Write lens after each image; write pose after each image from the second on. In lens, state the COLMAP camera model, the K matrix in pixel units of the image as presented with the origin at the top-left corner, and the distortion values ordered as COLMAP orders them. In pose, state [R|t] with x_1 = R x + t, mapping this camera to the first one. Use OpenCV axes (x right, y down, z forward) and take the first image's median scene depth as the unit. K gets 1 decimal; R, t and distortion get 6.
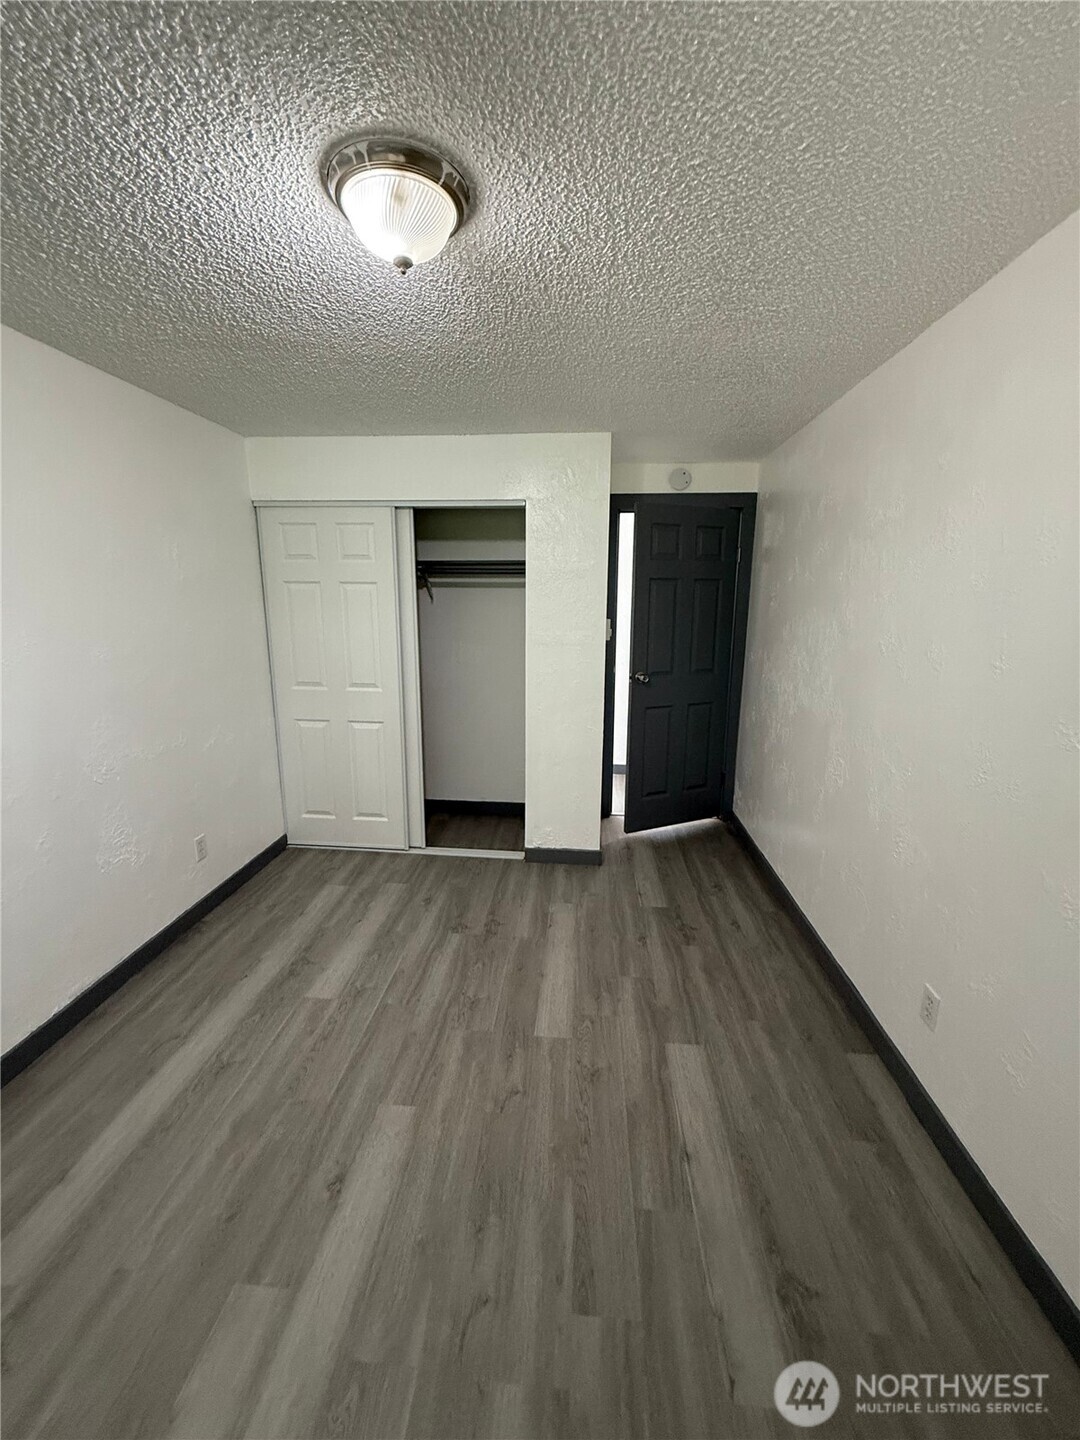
lens RADIAL K [[576.7, 0, 540.0], [0, 576.7, 720.0], [0, 0, 1]] dist [0.000074, -0.000260]
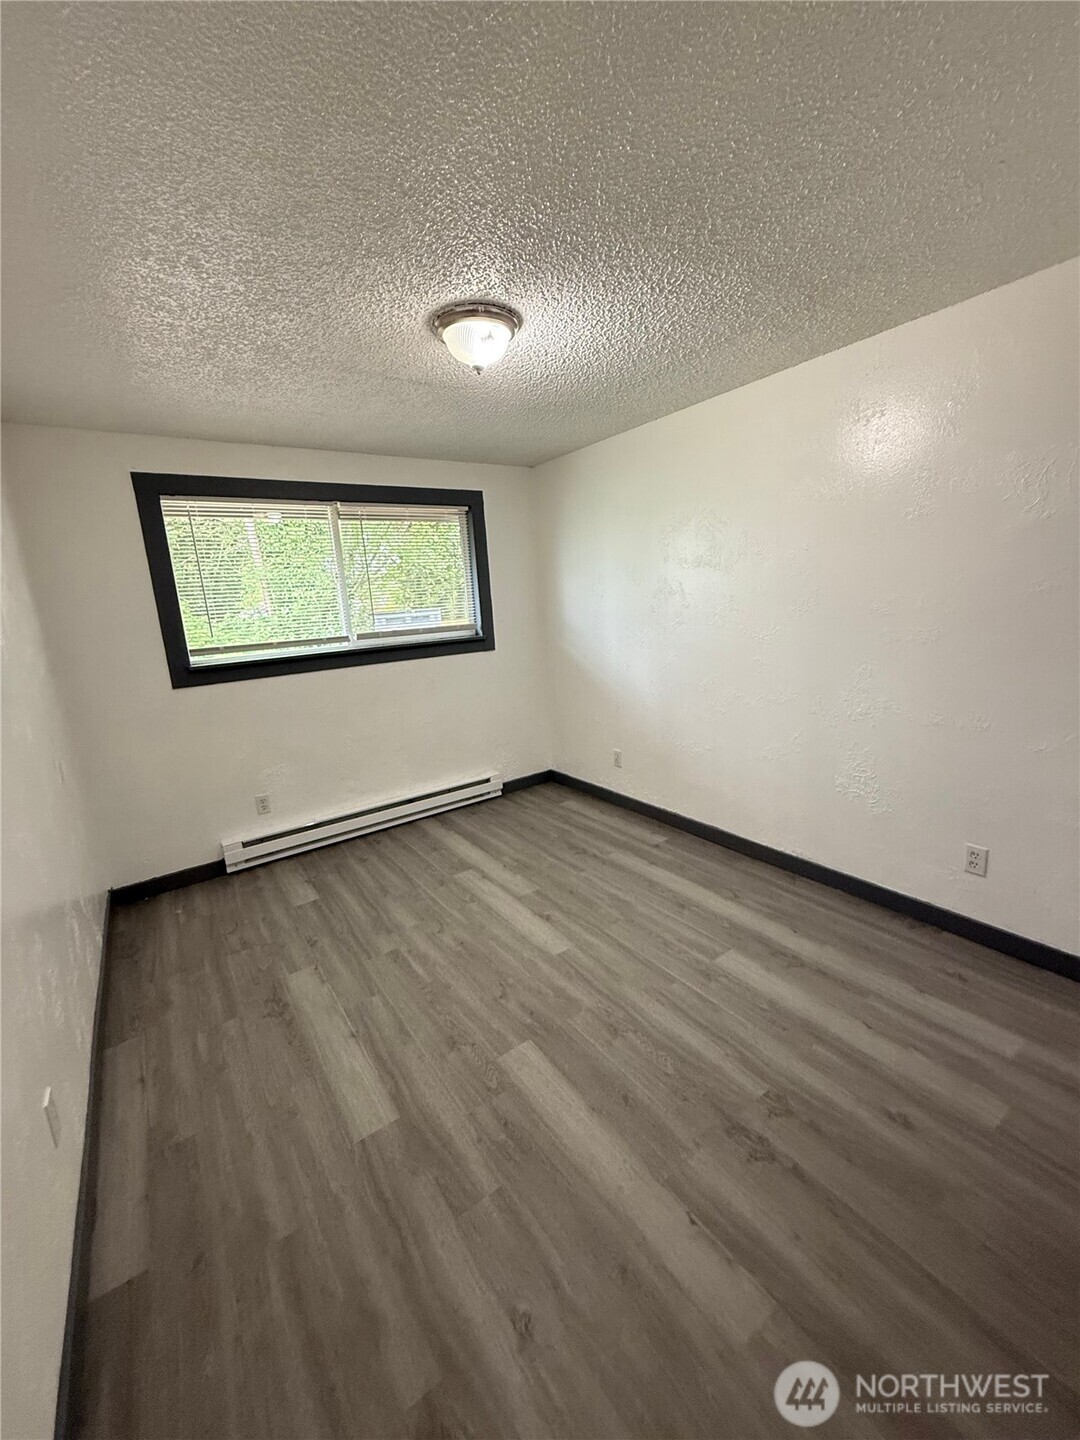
lens RADIAL K [[576.7, 0, 540.0], [0, 576.7, 720.0], [0, 0, 1]] dist [0.000074, -0.000260]
pose [[-0.773693, 0.175418, -0.608792, 0.441969], [-0.074726, 0.928932, 0.362631, -0.270125], [0.629138, 0.326058, -0.705600, 1.451094]]
